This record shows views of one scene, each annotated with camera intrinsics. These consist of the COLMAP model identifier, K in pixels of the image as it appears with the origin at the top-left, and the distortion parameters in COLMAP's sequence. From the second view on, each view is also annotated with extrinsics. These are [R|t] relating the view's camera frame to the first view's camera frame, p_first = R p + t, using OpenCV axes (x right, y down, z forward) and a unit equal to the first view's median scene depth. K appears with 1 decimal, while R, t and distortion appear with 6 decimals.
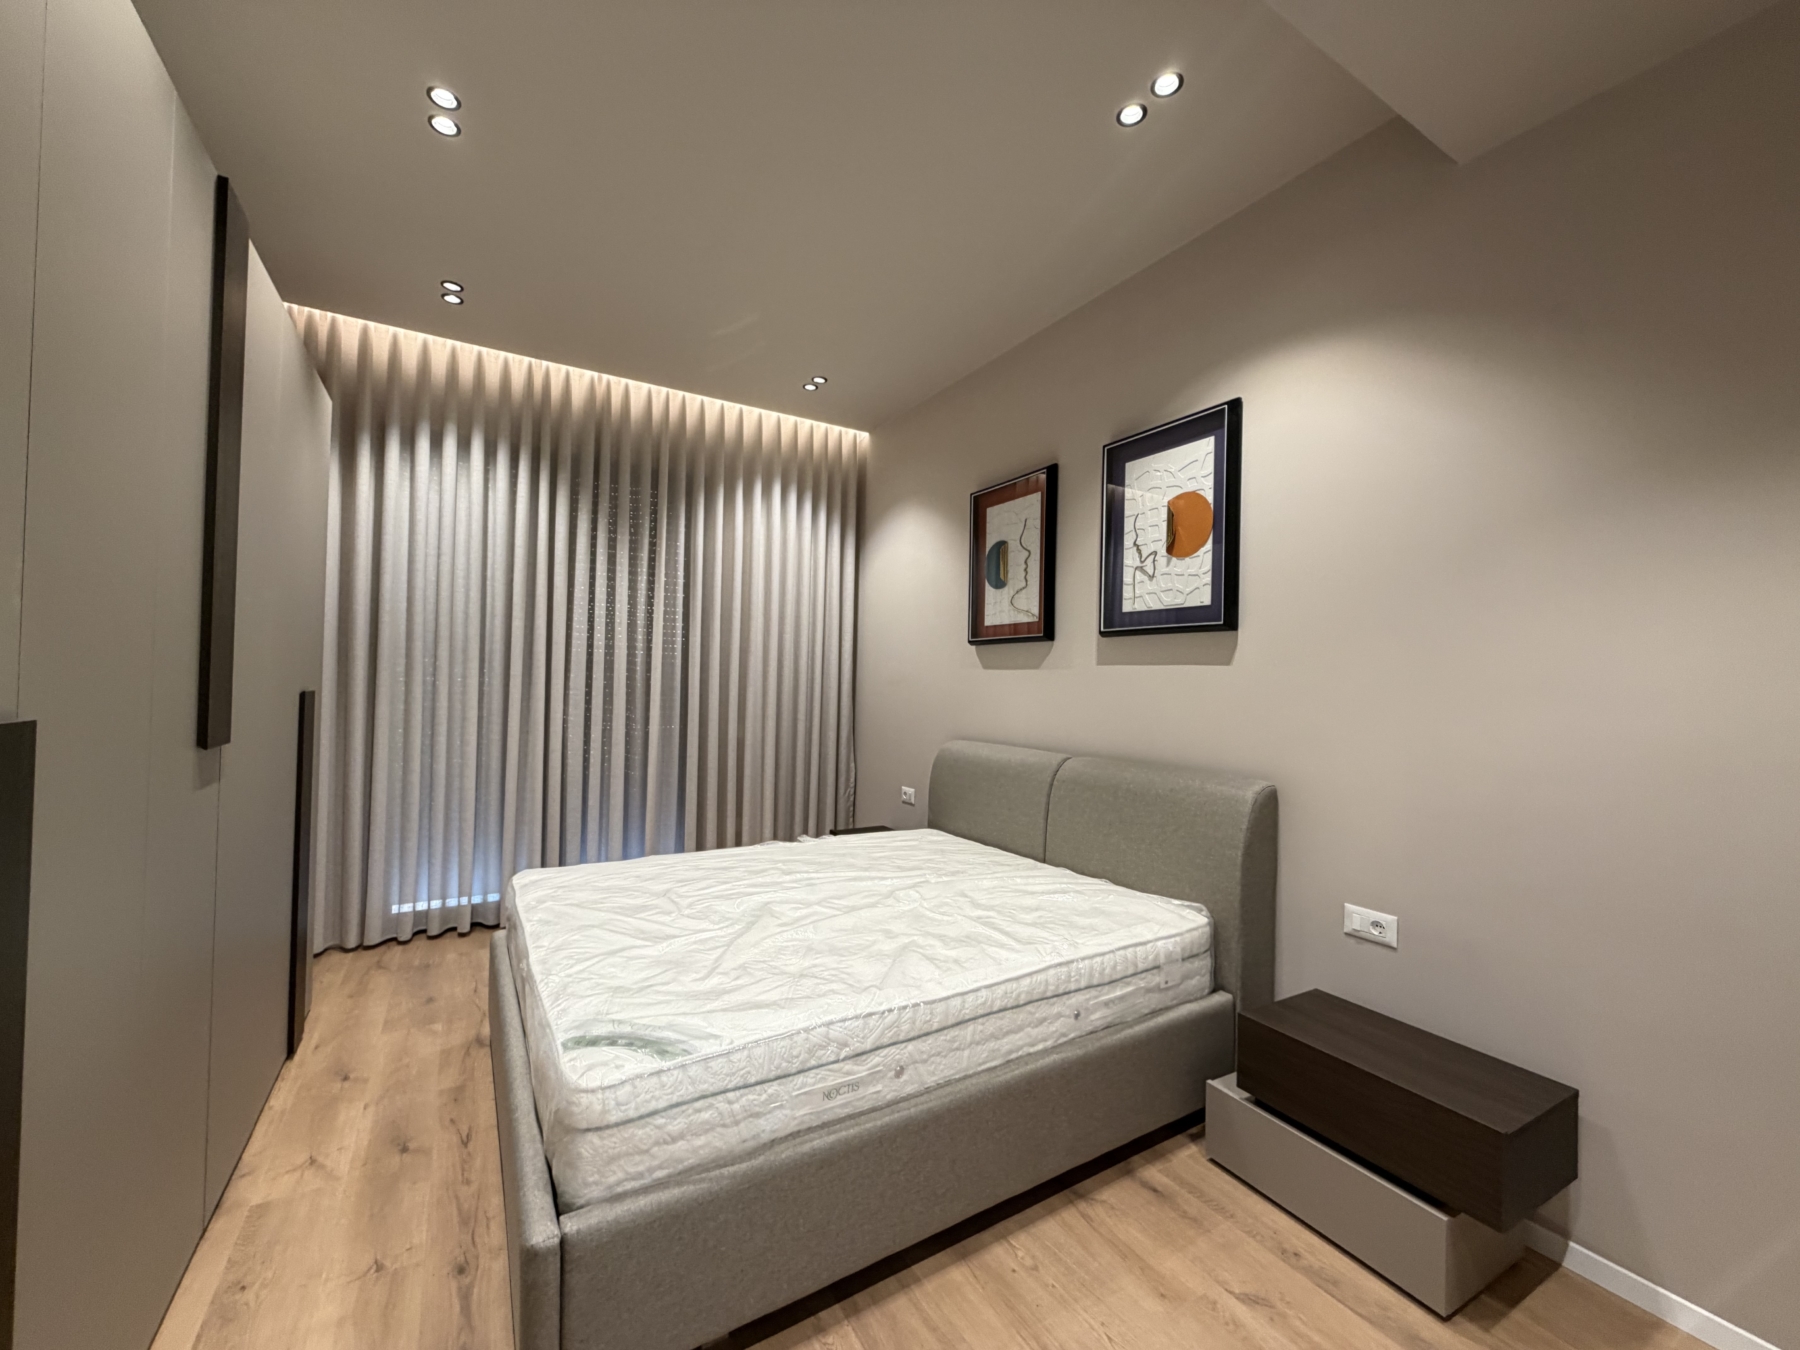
lens RADIAL K [[722.6, 0, 897.2], [0, 722.6, 663.7], [0, 0, 1]] dist [0.000551, -0.000291]
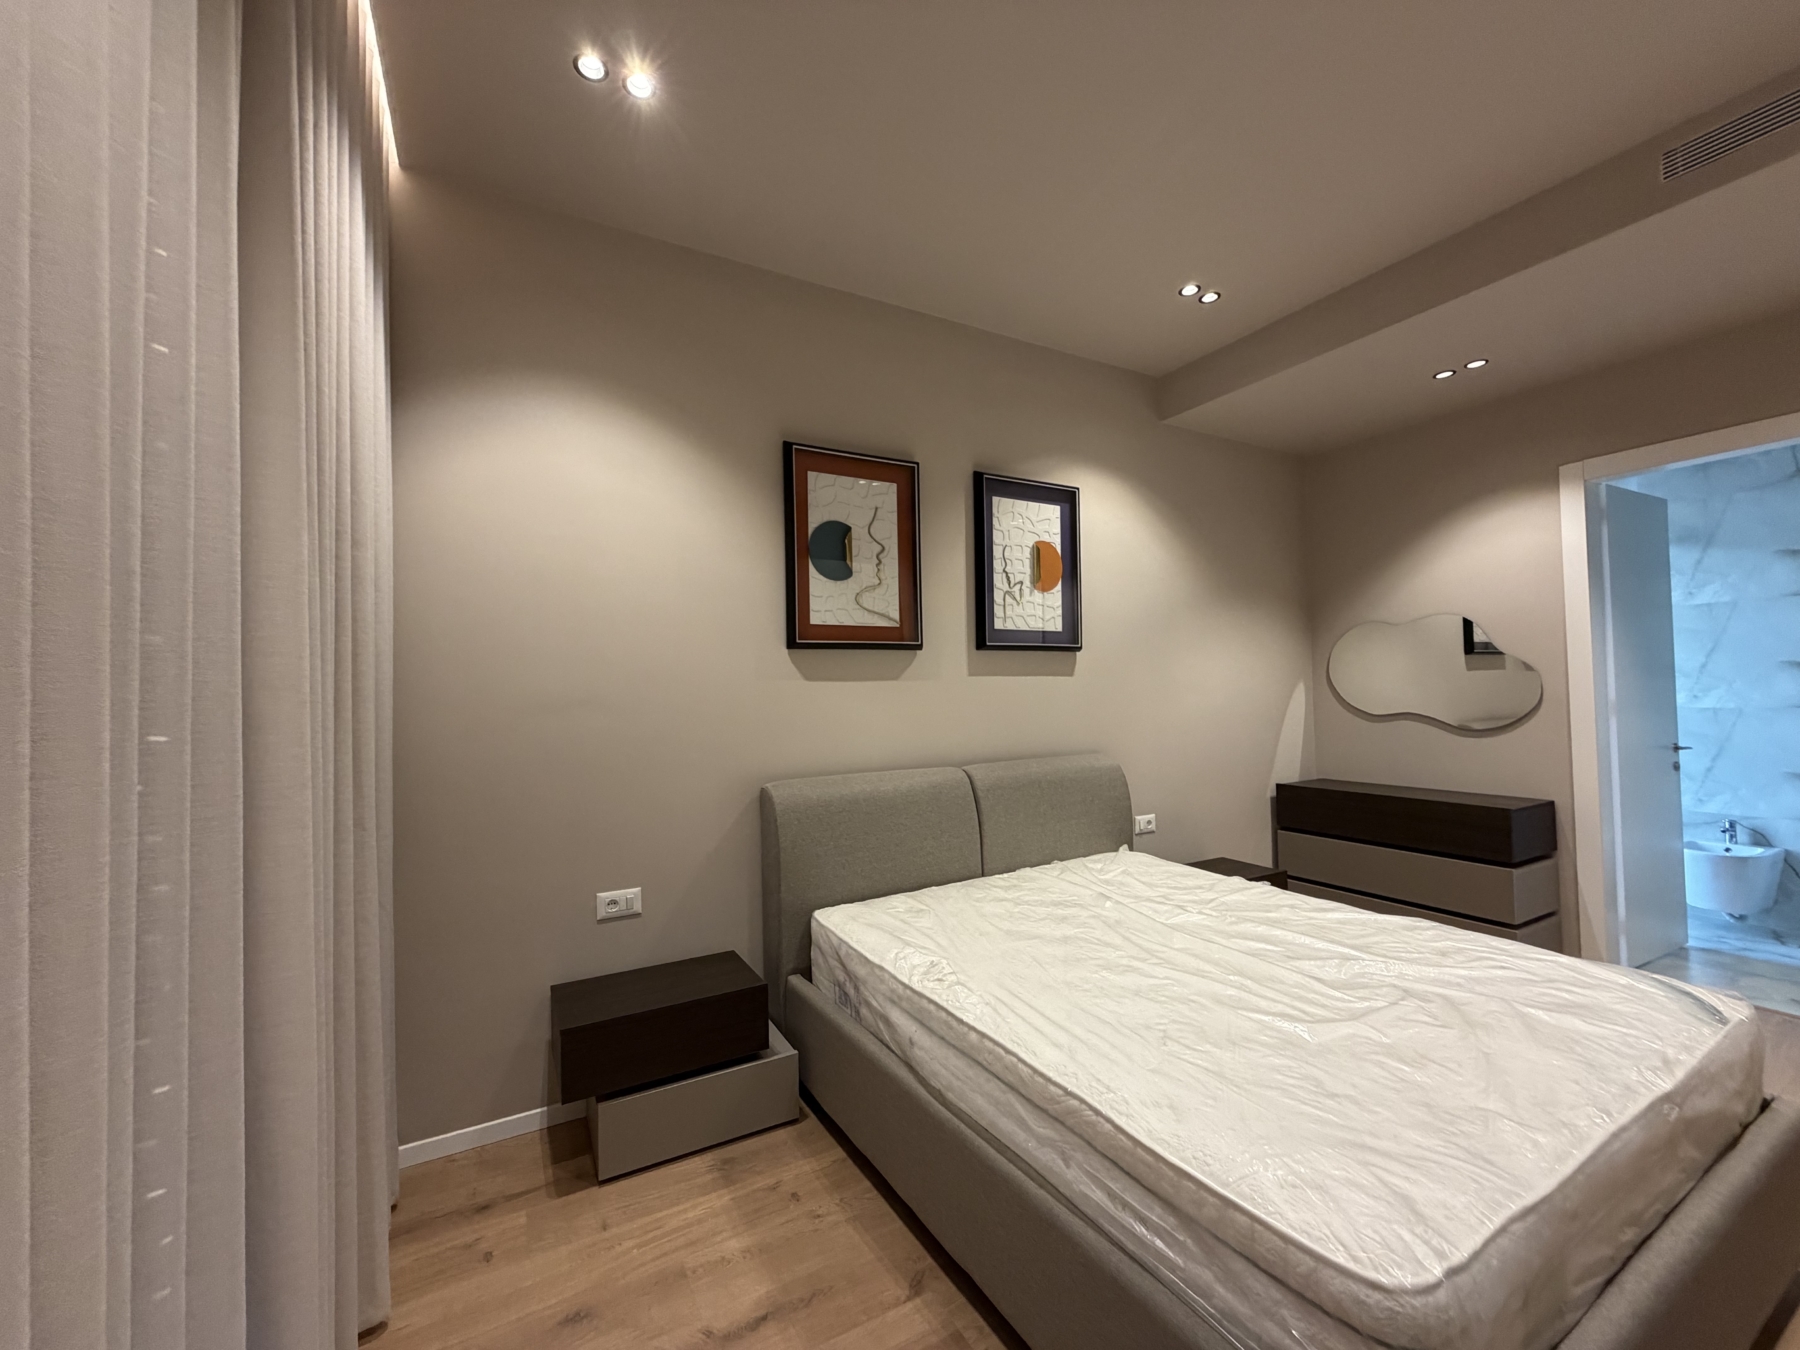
lens RADIAL K [[722.6, 0, 900.5], [0, 722.6, 689.4], [0, 0, 1]] dist [0.000551, -0.000291]
pose [[0.021911, 0.007365, 0.999733, -0.821772], [0.010549, 0.999915, -0.007597, 0.030096], [-0.999704, 0.010713, 0.021831, 1.142701]]
